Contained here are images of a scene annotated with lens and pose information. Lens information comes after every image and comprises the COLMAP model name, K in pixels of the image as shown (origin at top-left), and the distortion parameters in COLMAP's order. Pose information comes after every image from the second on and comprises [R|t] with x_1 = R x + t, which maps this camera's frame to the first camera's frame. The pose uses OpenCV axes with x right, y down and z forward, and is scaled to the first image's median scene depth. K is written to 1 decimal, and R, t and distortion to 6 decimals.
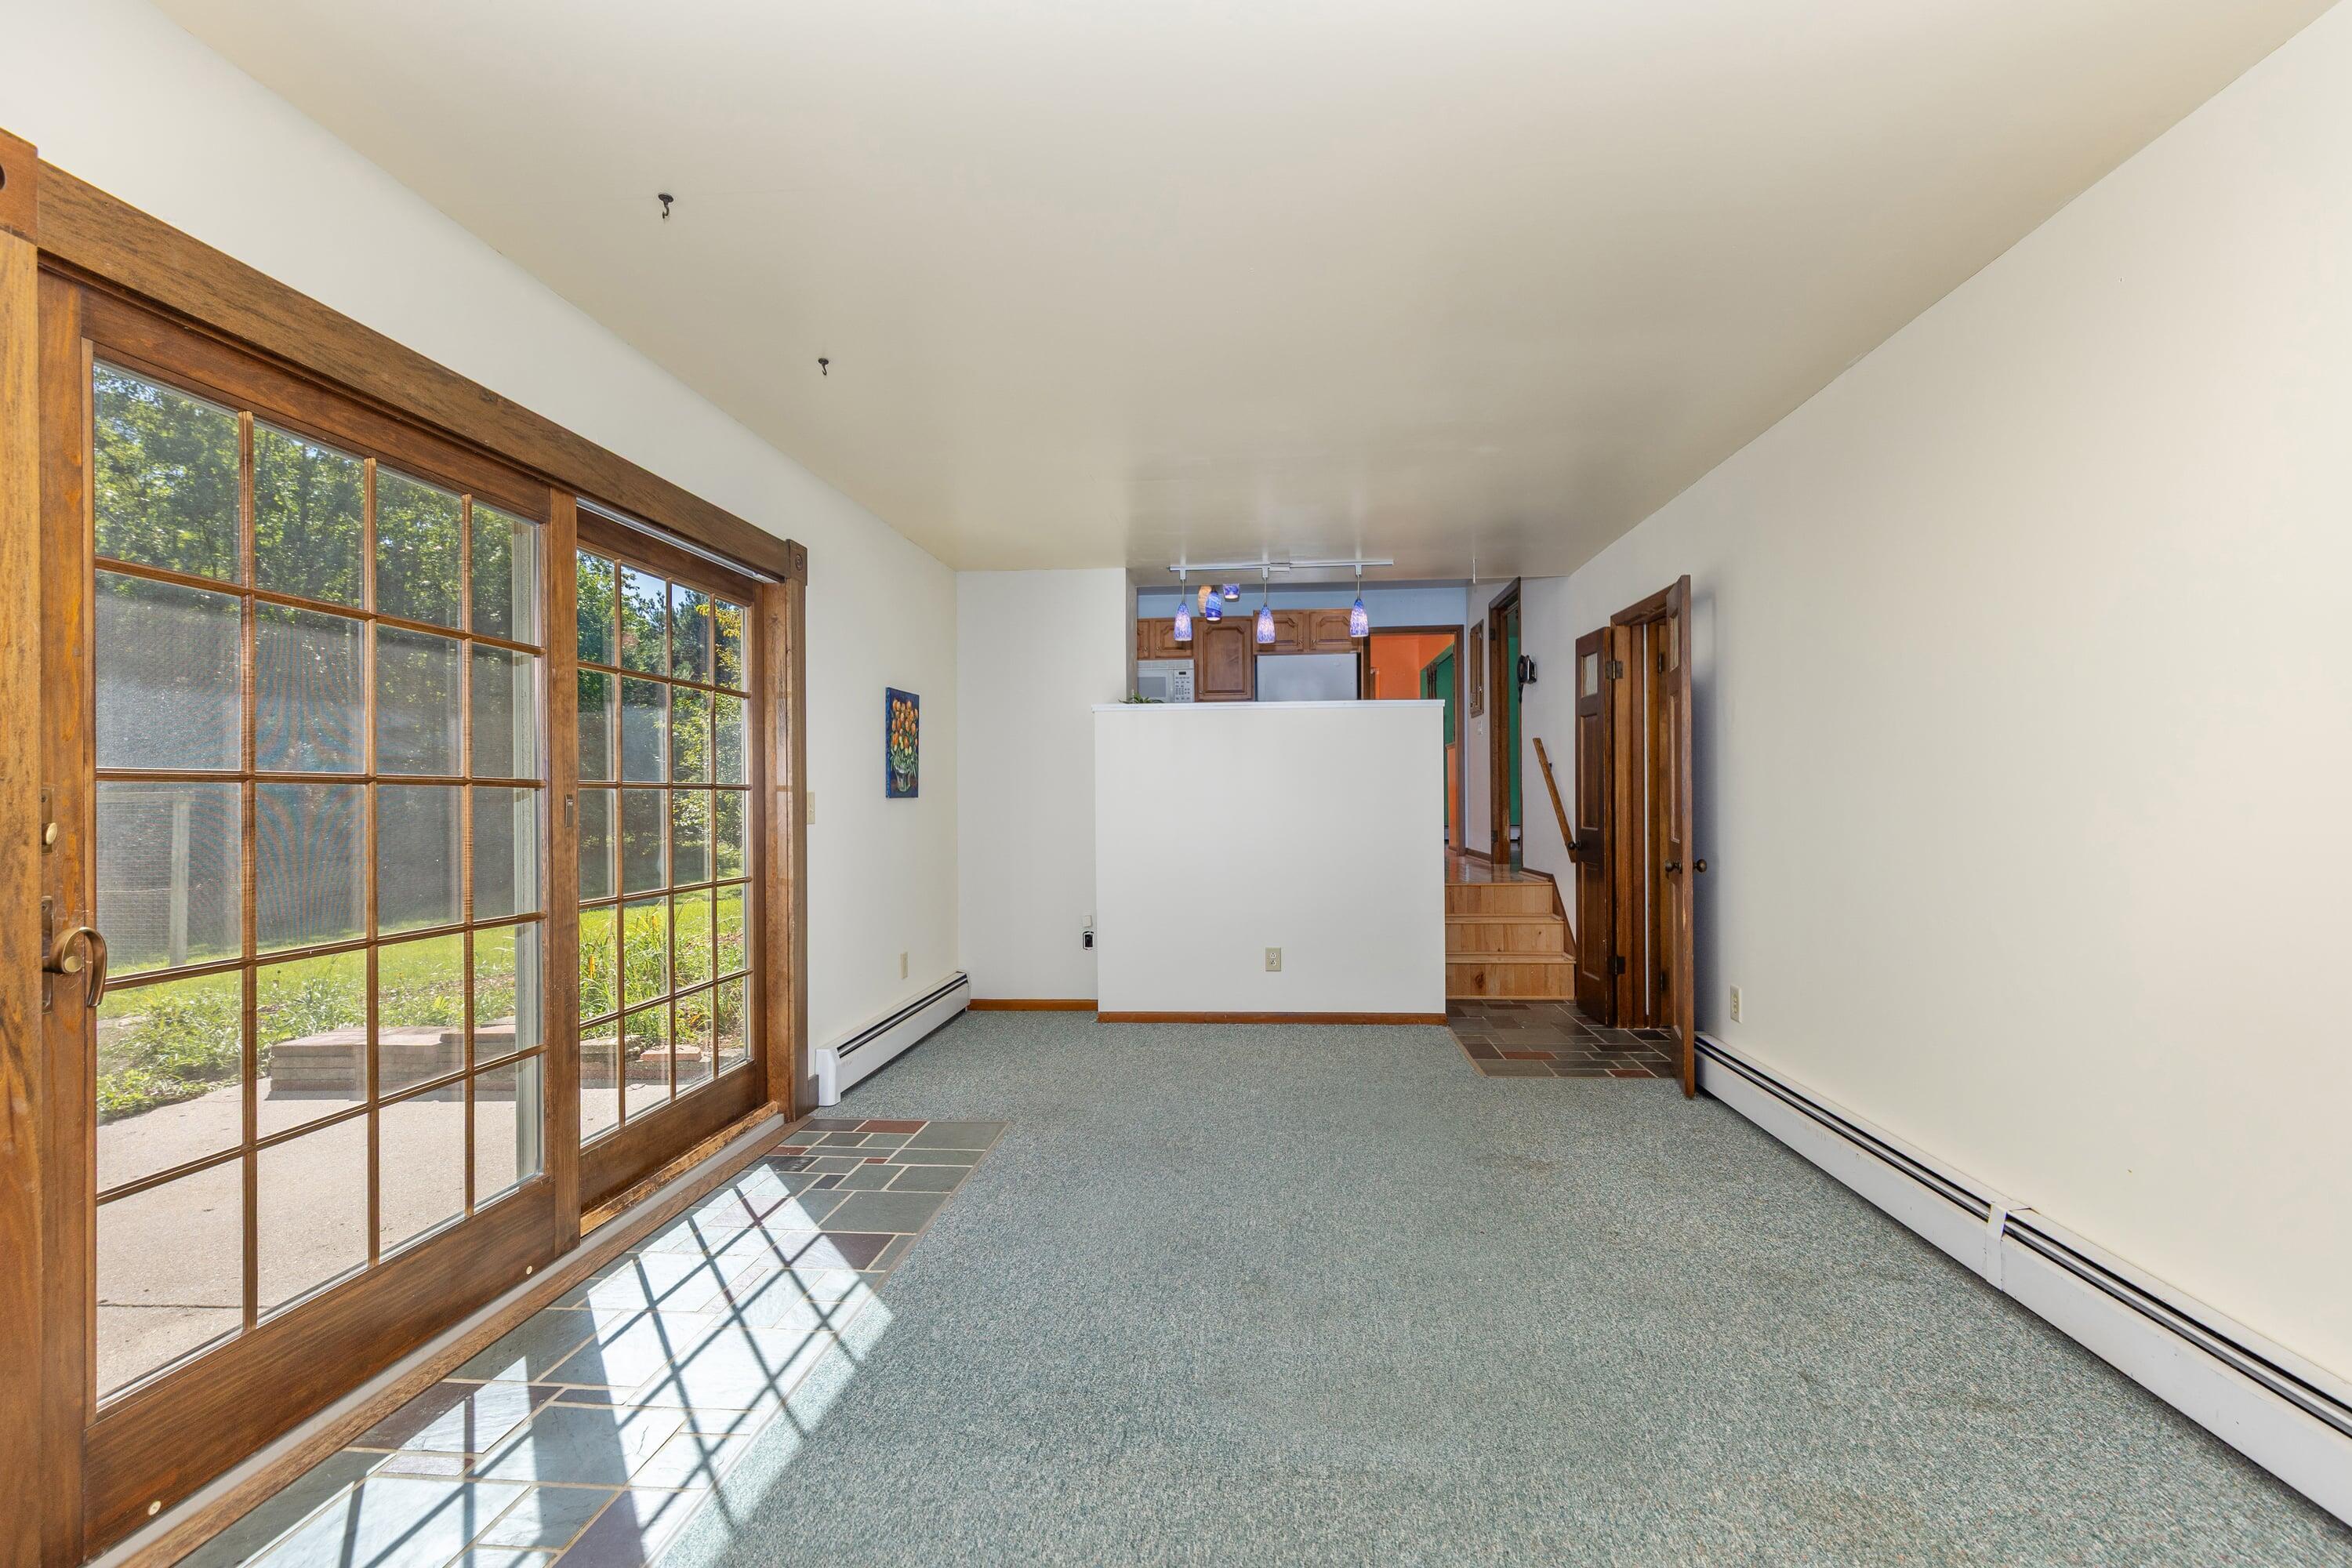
lens RADIAL K [[1072.0, 0, 1191.0], [0, 1072.0, 787.3], [0, 0, 1]] dist [0.010049, -0.002060]
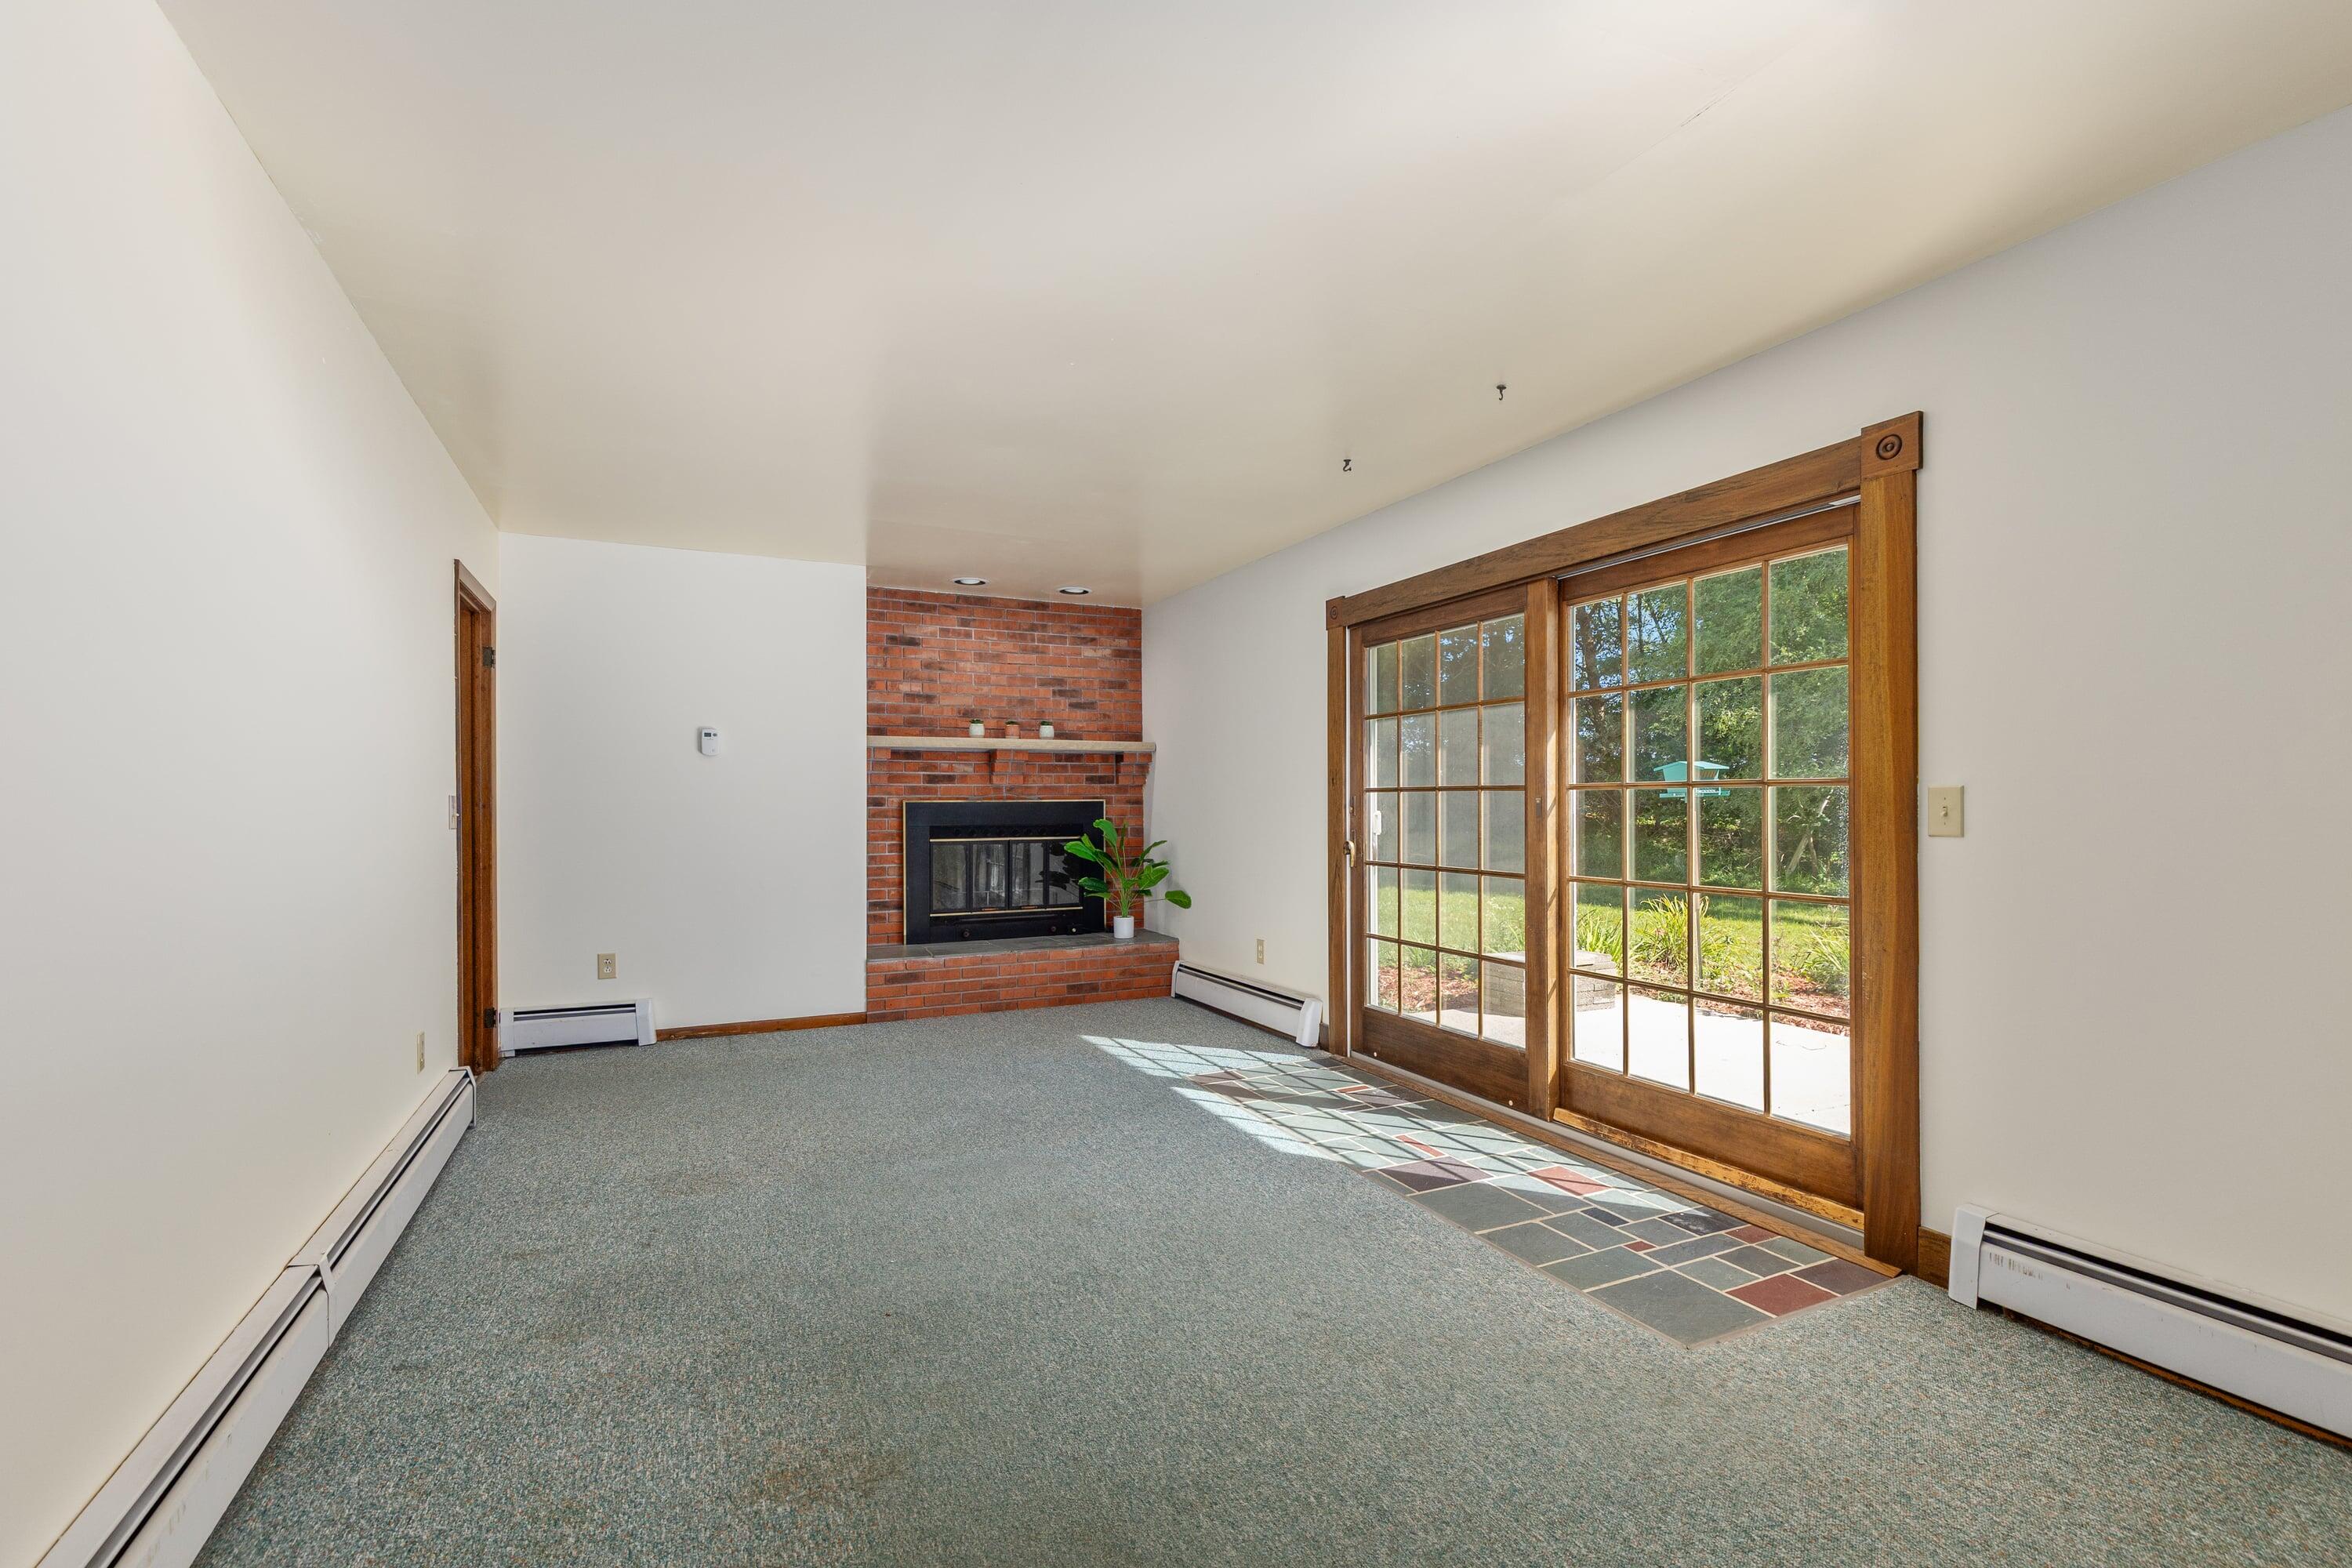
lens RADIAL K [[1072.0, 0, 1188.0], [0, 1072.0, 796.8], [0, 0, 1]] dist [0.010049, -0.002060]
pose [[-0.866820, 0.008780, -0.498544, 0.459266], [0.015443, 0.999838, -0.009243, 0.013142], [0.498383, -0.015711, -0.866815, 1.759625]]
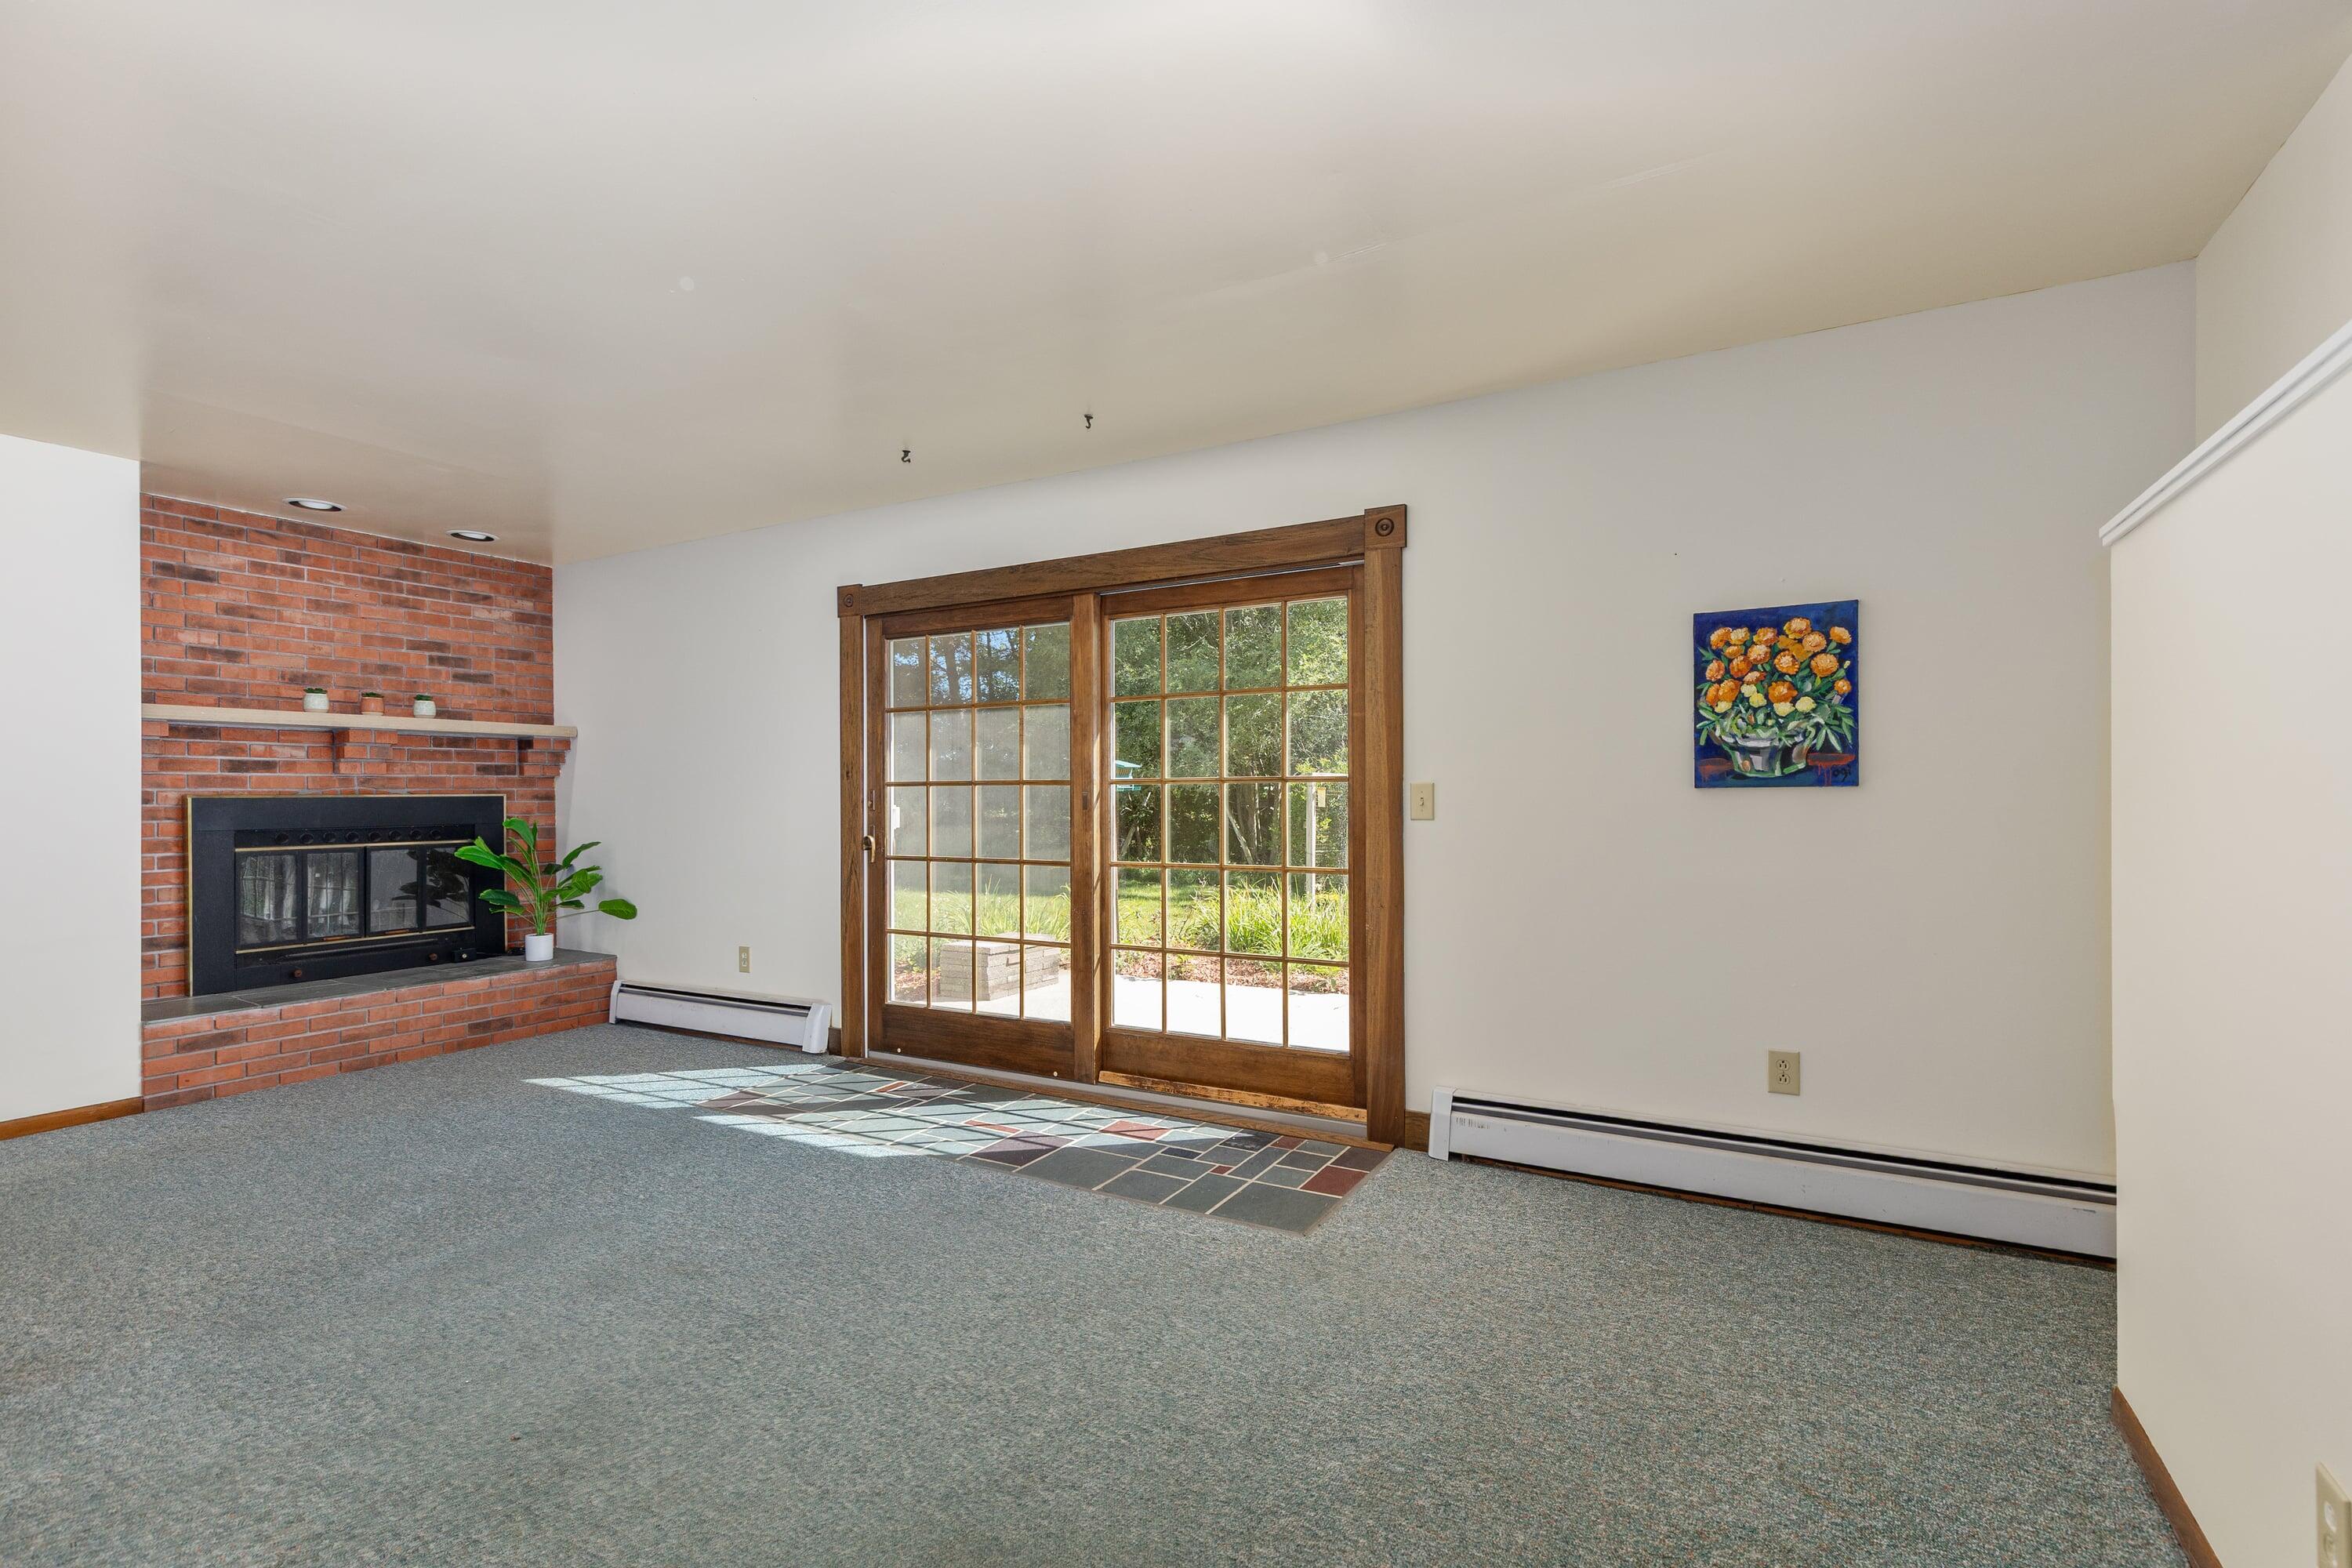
lens RADIAL K [[1072.0, 0, 1194.5], [0, 1072.0, 791.8], [0, 0, 1]] dist [0.010049, -0.002060]
pose [[-0.423416, 0.007851, -0.905901, 0.664850], [0.017051, 0.999854, 0.000696, 0.010544], [0.905775, -0.015152, -0.423488, 1.588816]]
